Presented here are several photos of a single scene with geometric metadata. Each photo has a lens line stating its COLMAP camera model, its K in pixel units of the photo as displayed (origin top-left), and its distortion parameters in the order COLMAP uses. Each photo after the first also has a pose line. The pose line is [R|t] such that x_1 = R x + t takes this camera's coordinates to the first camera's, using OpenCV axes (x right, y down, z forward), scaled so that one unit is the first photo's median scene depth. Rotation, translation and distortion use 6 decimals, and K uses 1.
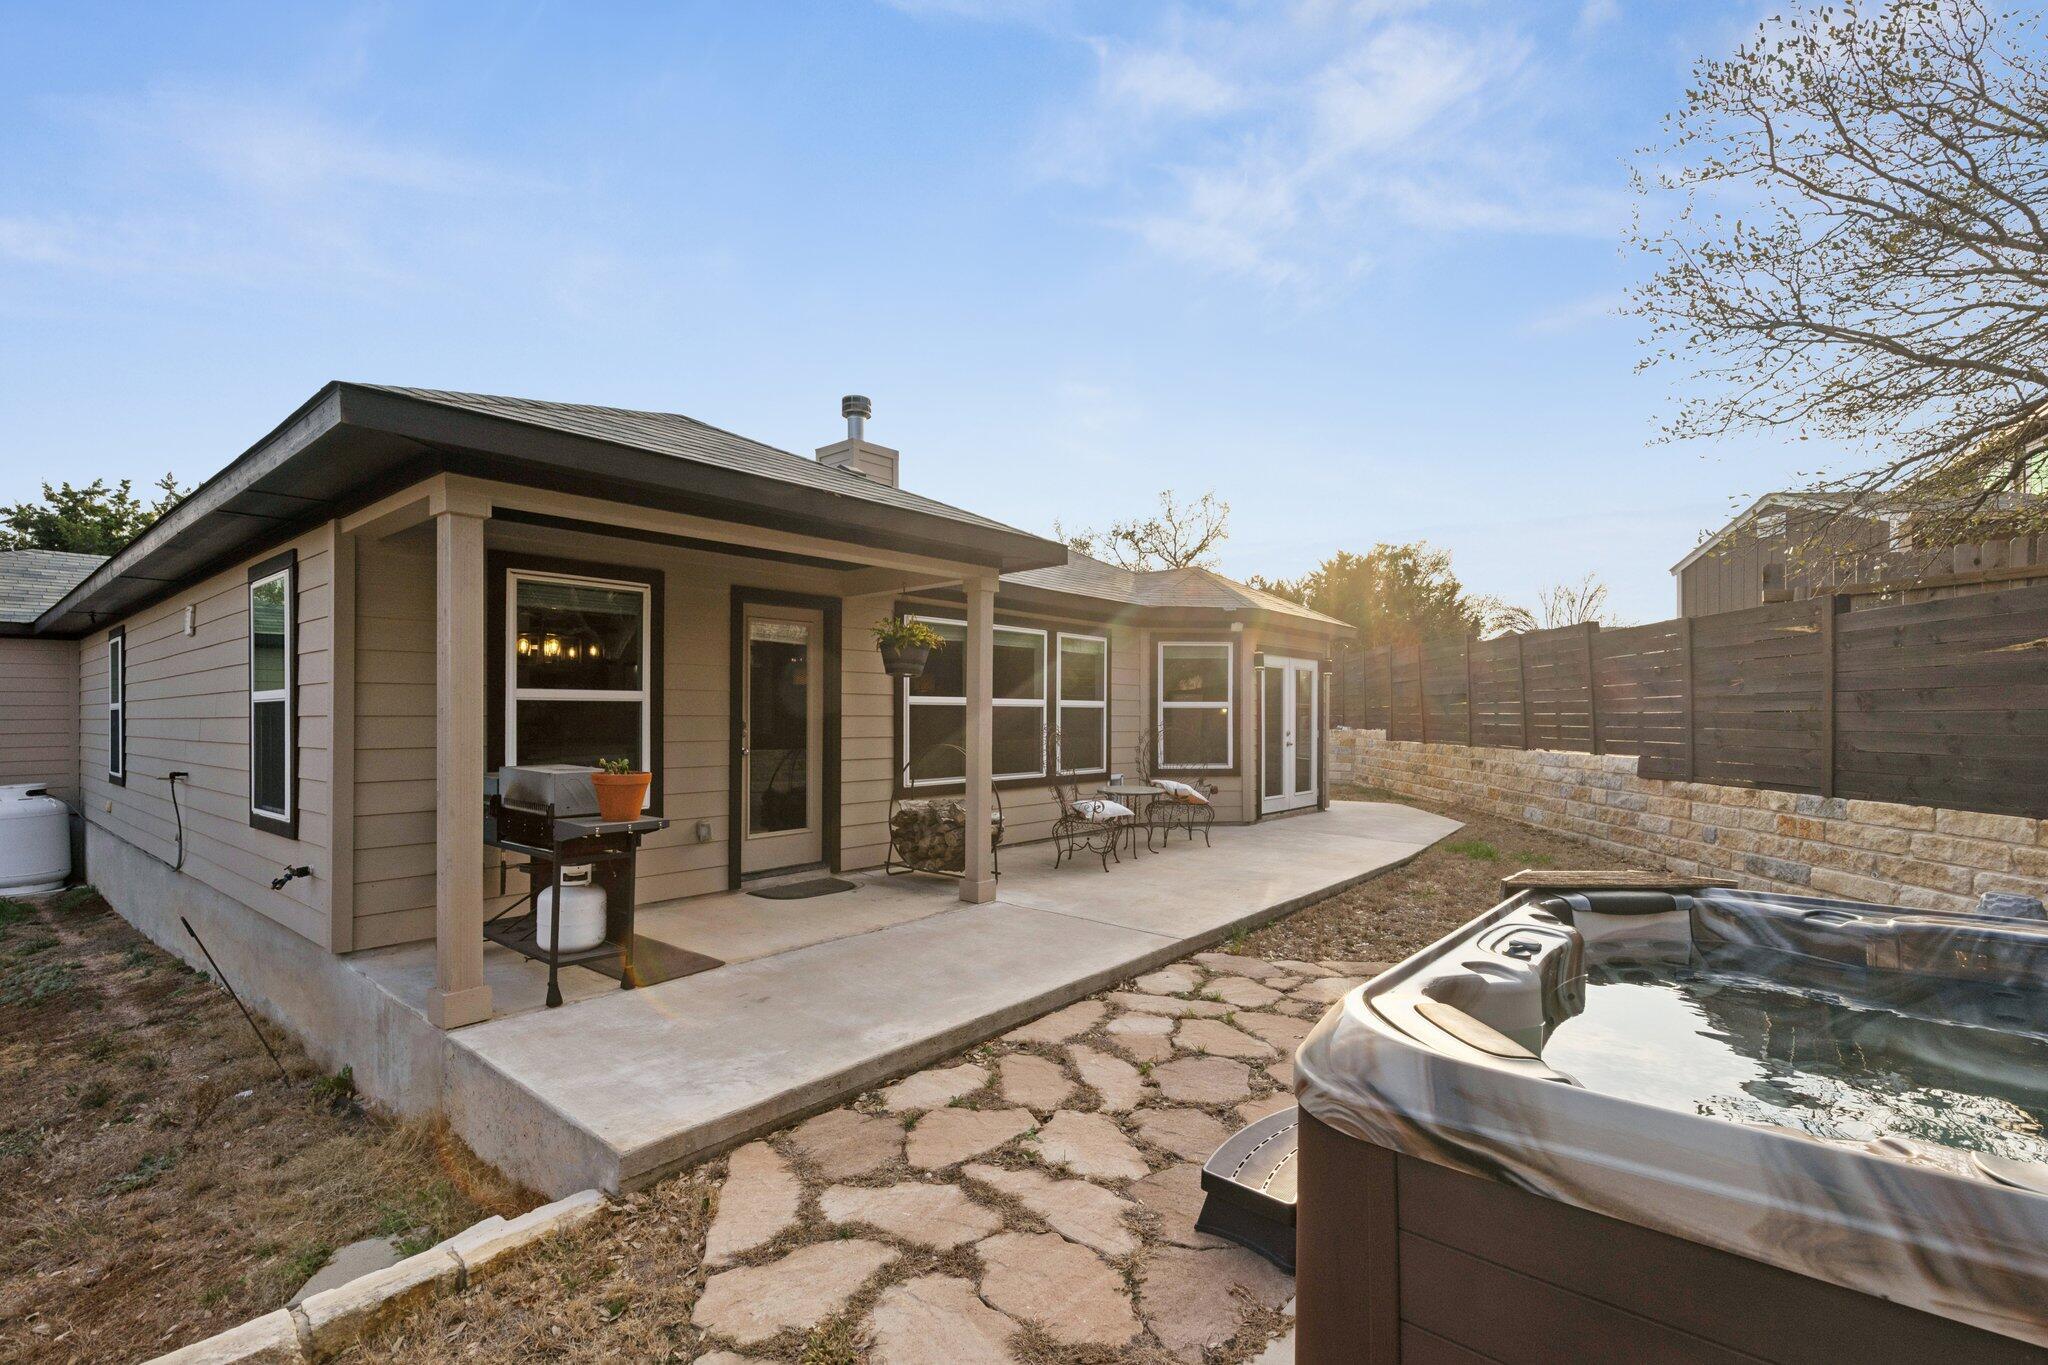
lens RADIAL K [[924.2, 0, 1026.6], [0, 924.2, 720.9], [0, 0, 1]] dist [0.009167, -0.001553]
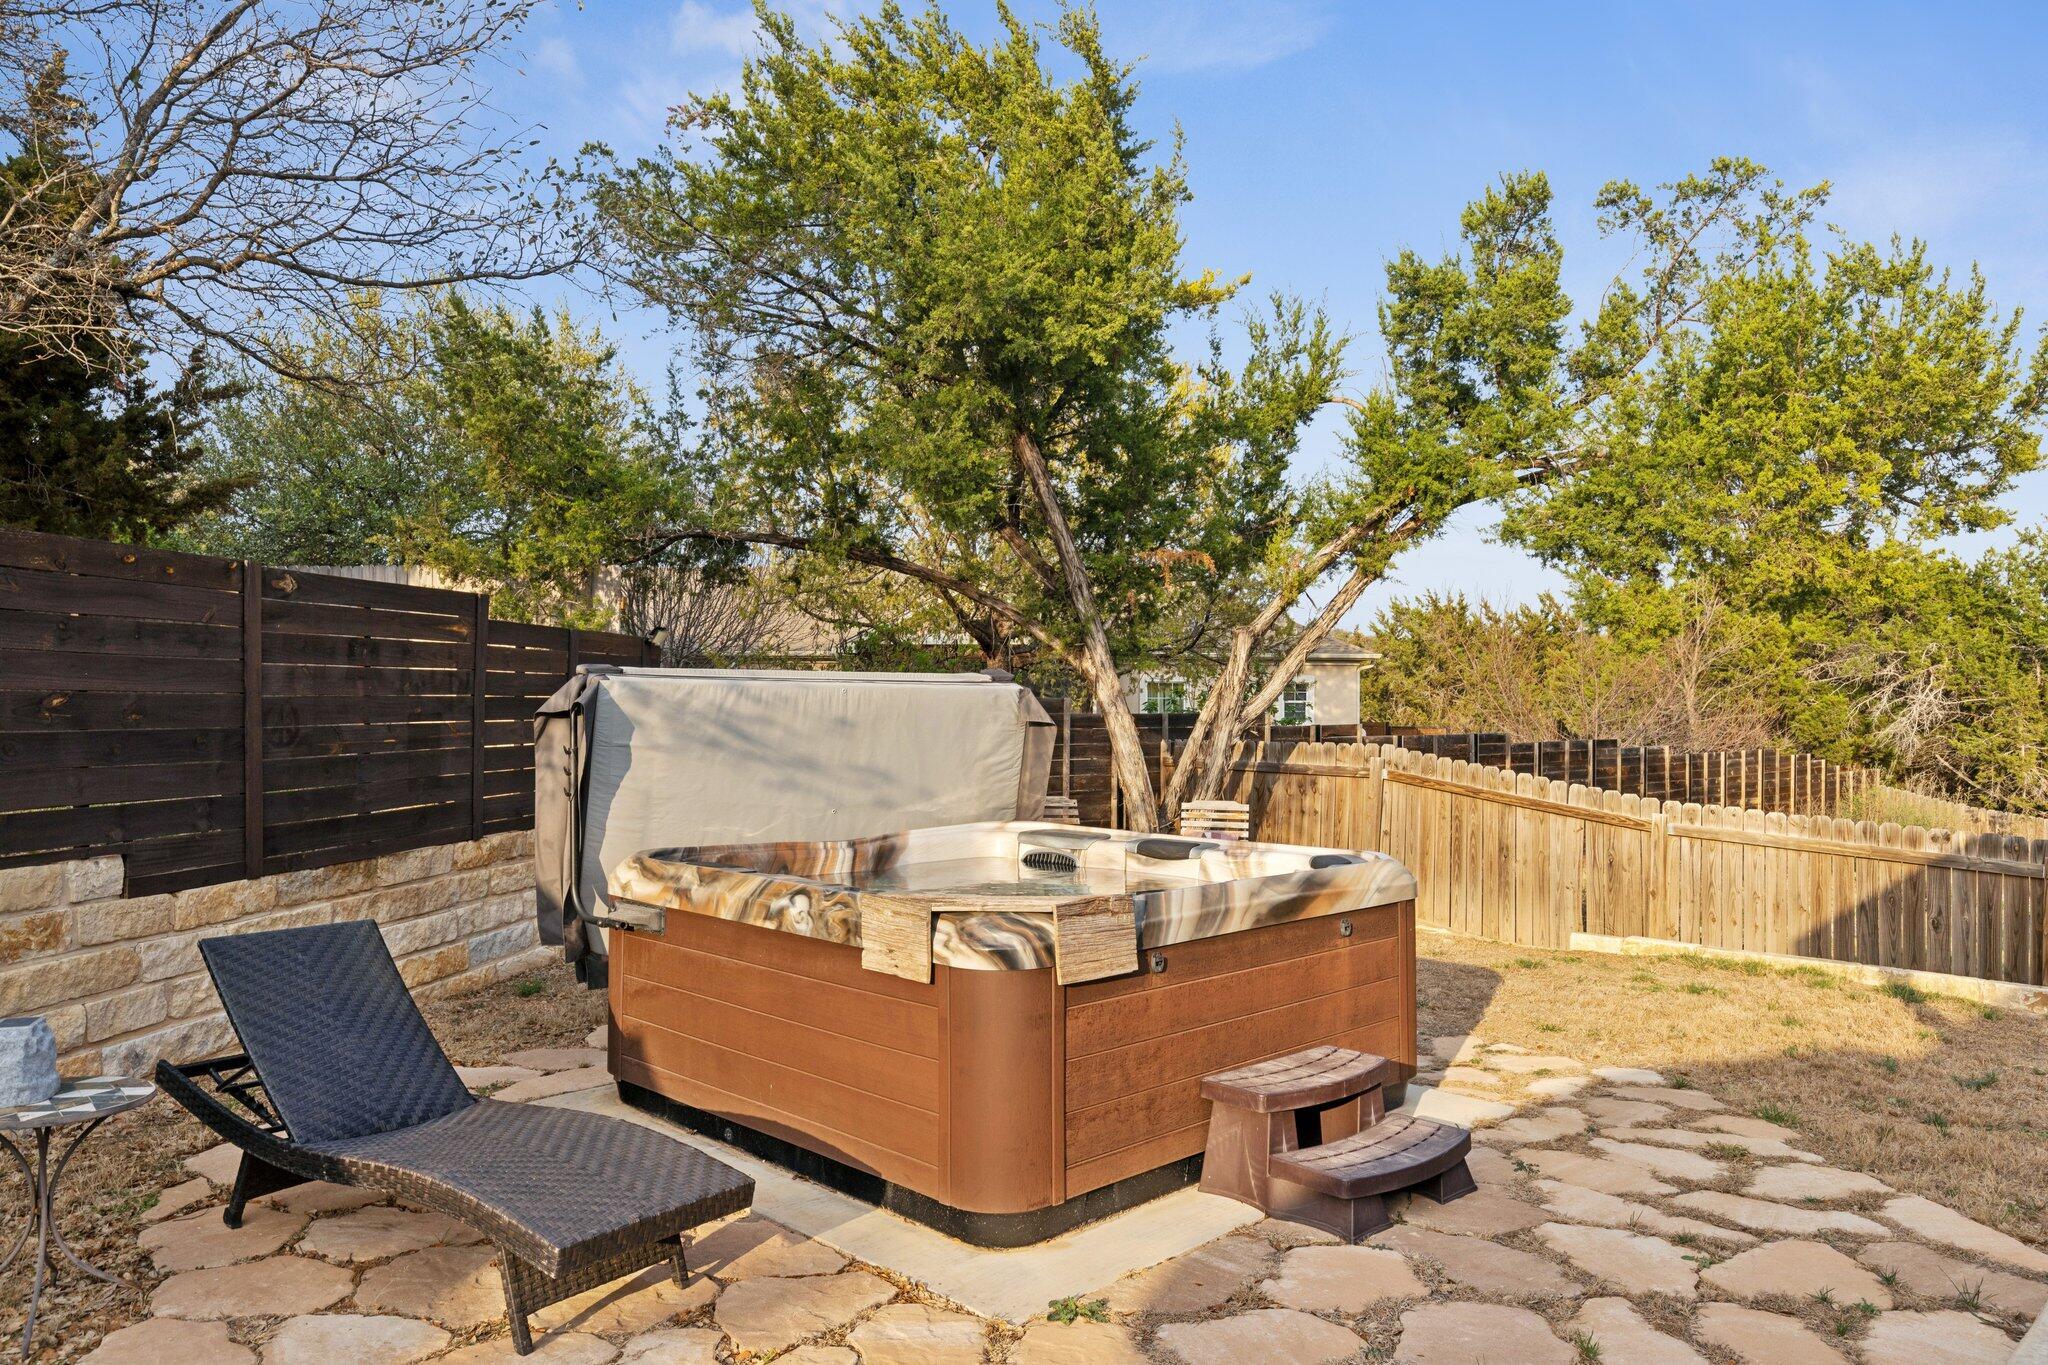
lens RADIAL K [[1434.6, 0, 1024.0], [0, 1434.6, 682.5], [0, 0, 1]] dist [0.000010, -0.000265]
pose [[-0.995751, -0.002185, 0.092057, 0.523333], [-0.002416, 0.999994, -0.002399, -0.032267], [-0.092051, -0.002611, -0.995751, 2.561935]]
